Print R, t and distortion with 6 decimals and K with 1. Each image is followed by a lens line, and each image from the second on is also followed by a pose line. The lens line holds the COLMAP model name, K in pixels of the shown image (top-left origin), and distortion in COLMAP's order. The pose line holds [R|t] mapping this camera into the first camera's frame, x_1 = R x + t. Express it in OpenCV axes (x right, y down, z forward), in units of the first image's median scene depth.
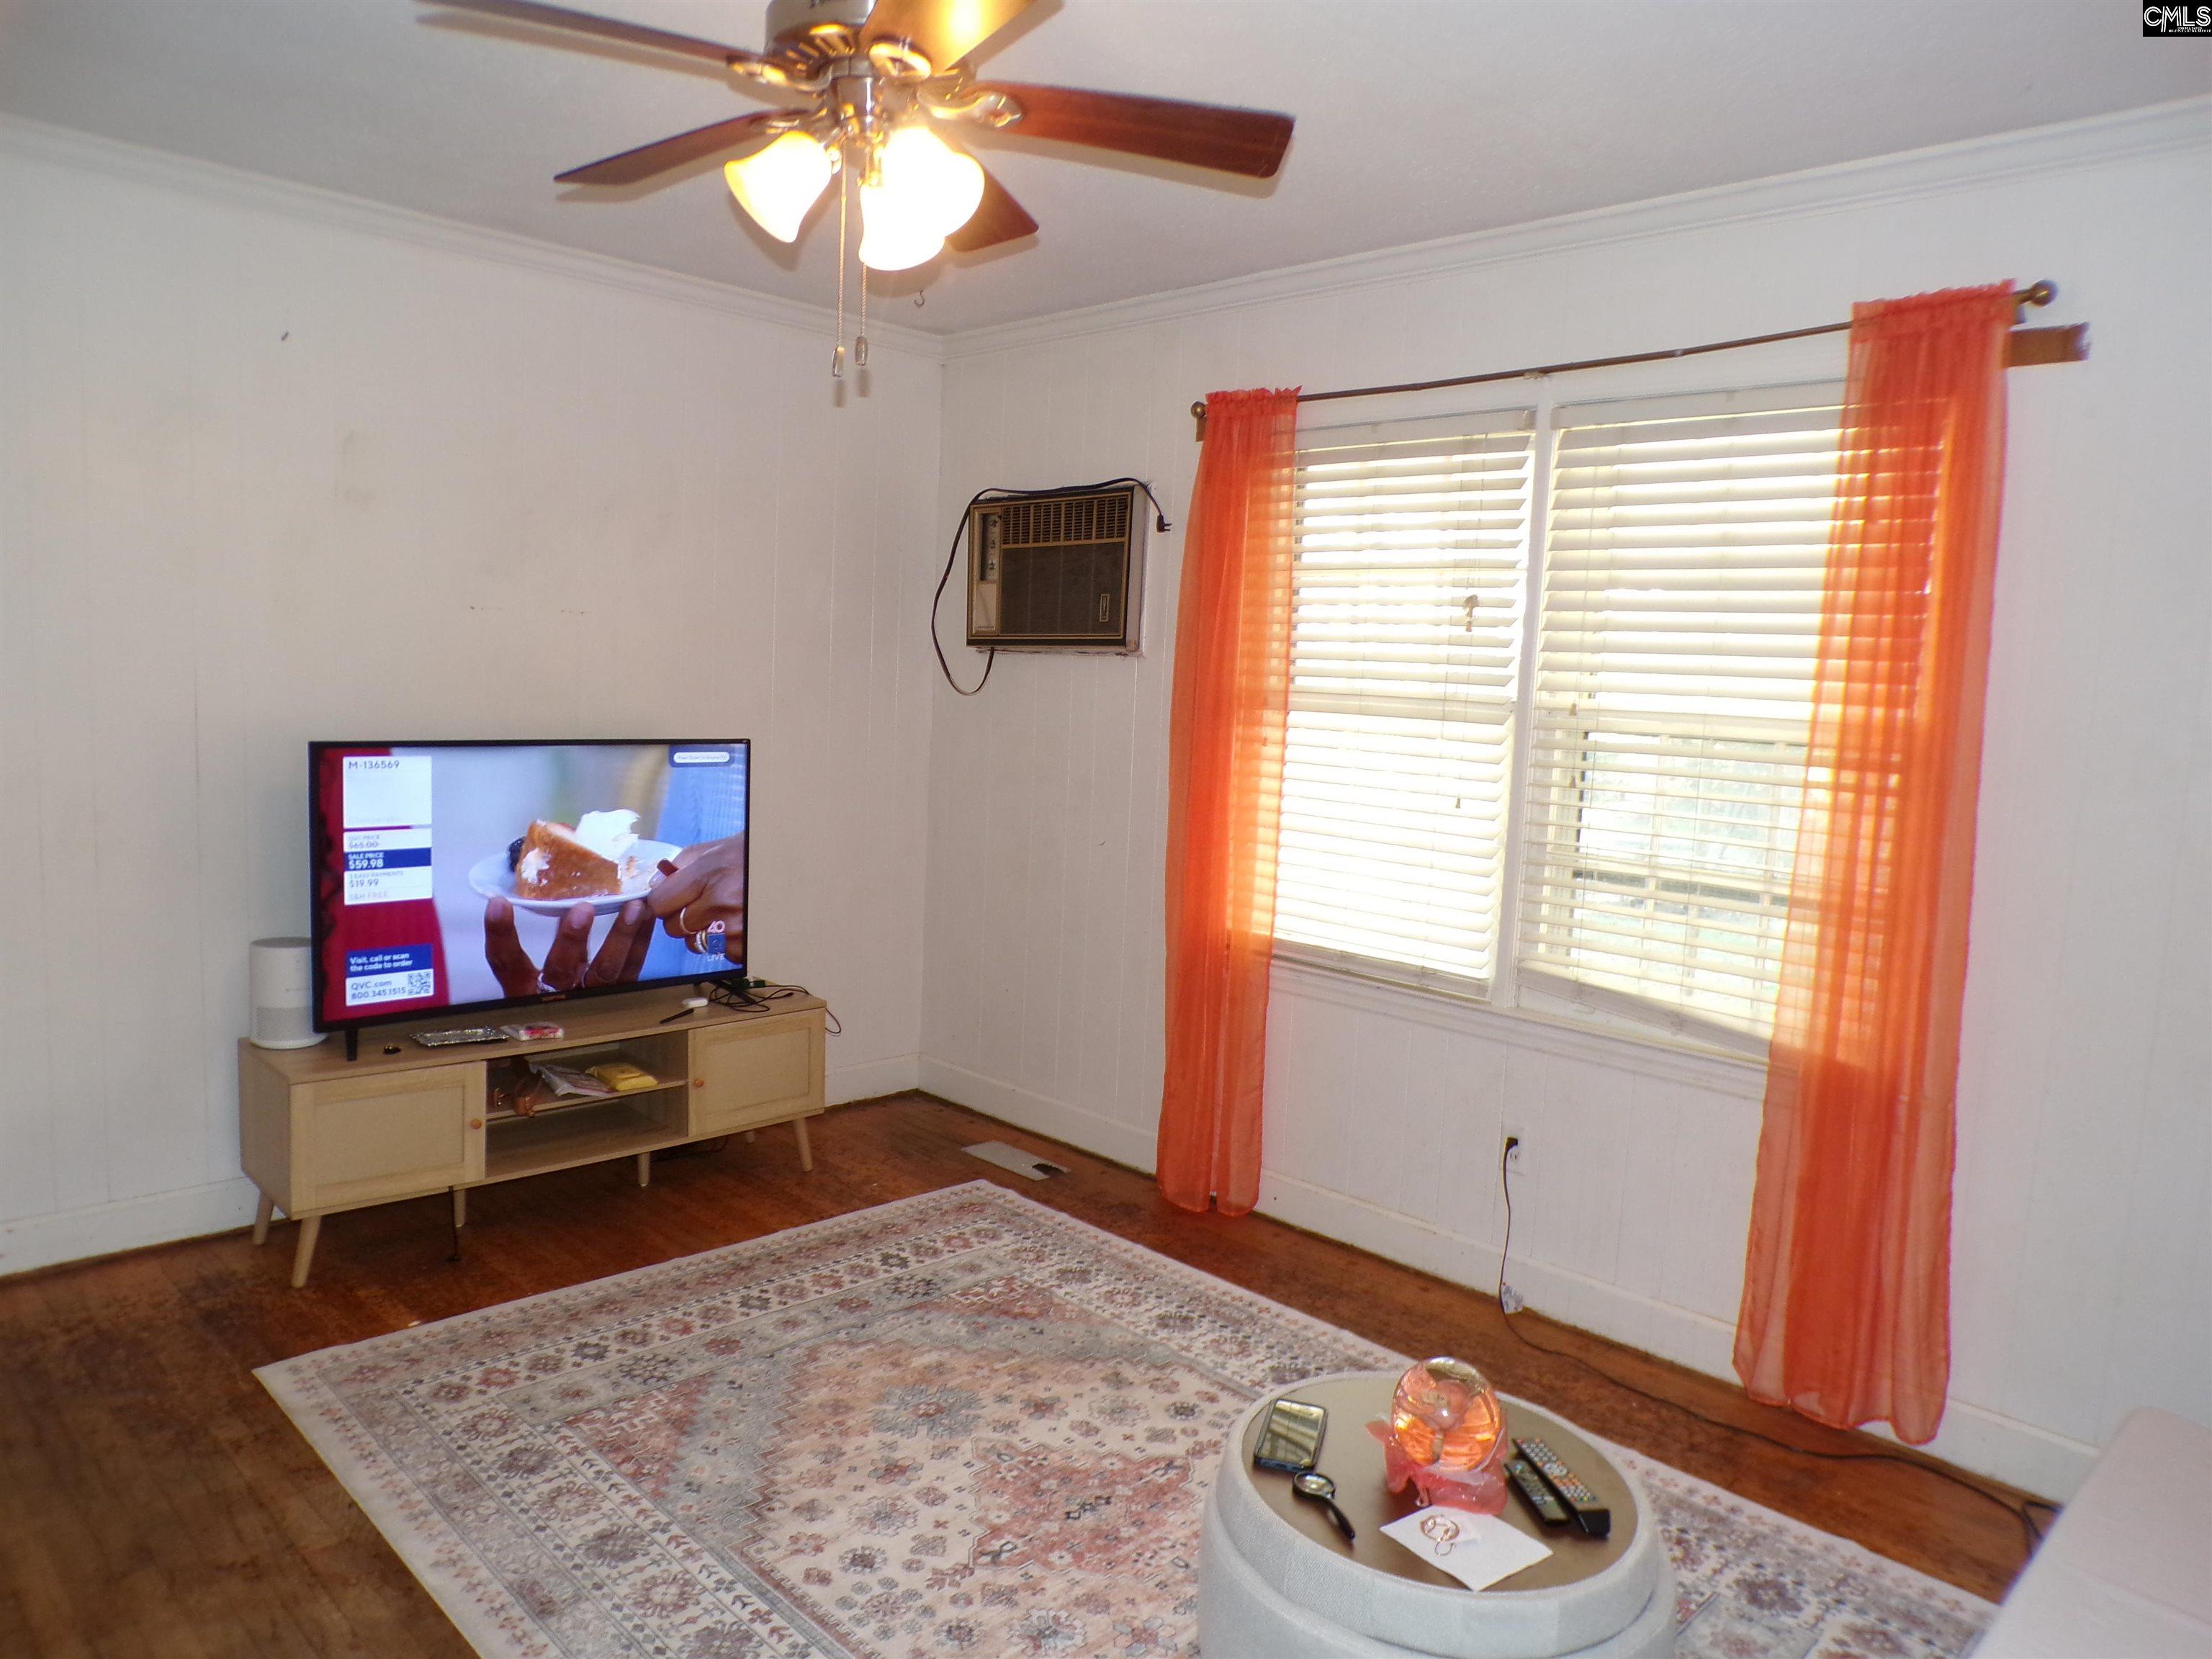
lens RADIAL K [[1502.7, 0, 1108.9], [0, 1502.7, 833.8], [0, 0, 1]] dist [-0.047487, 0.029092]
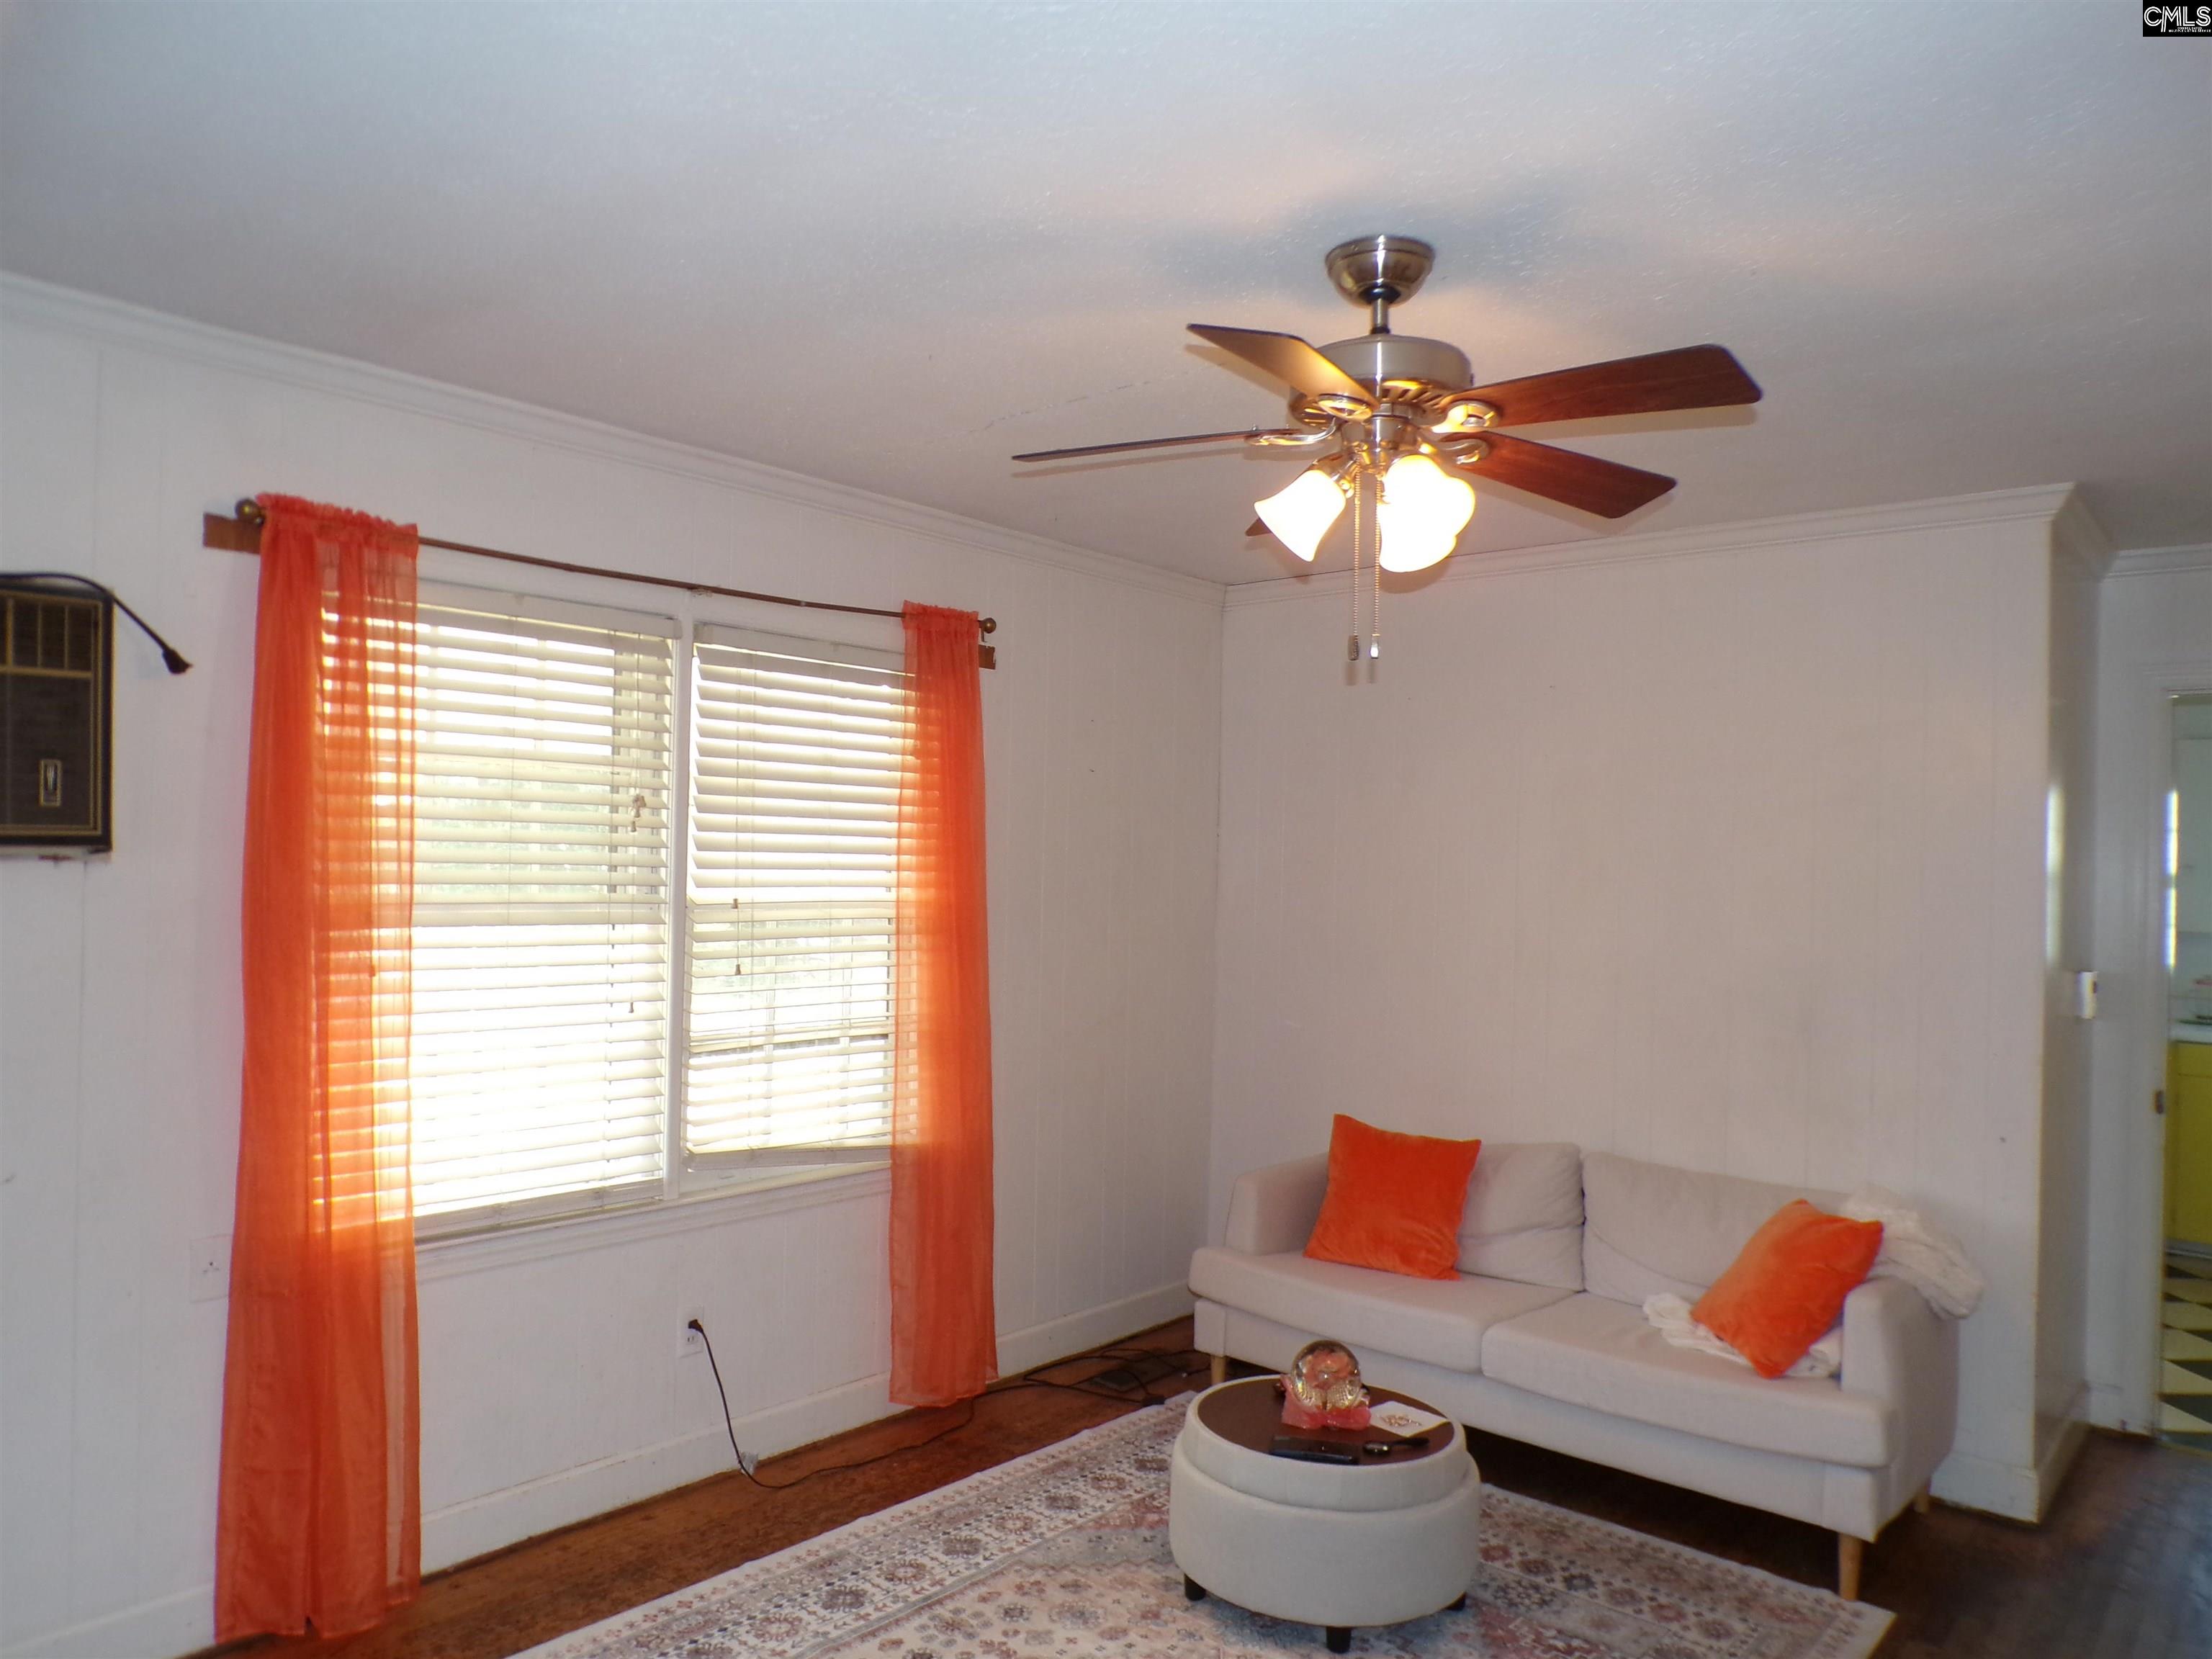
lens RADIAL K [[1502.7, 0, 1106.0], [0, 1502.7, 825.8], [0, 0, 1]] dist [-0.047487, 0.029092]
pose [[-0.069807, -0.030588, 0.997091, -0.783717], [0.074167, 0.996604, 0.035766, -0.155844], [-0.994800, 0.076448, -0.067301, 0.782783]]
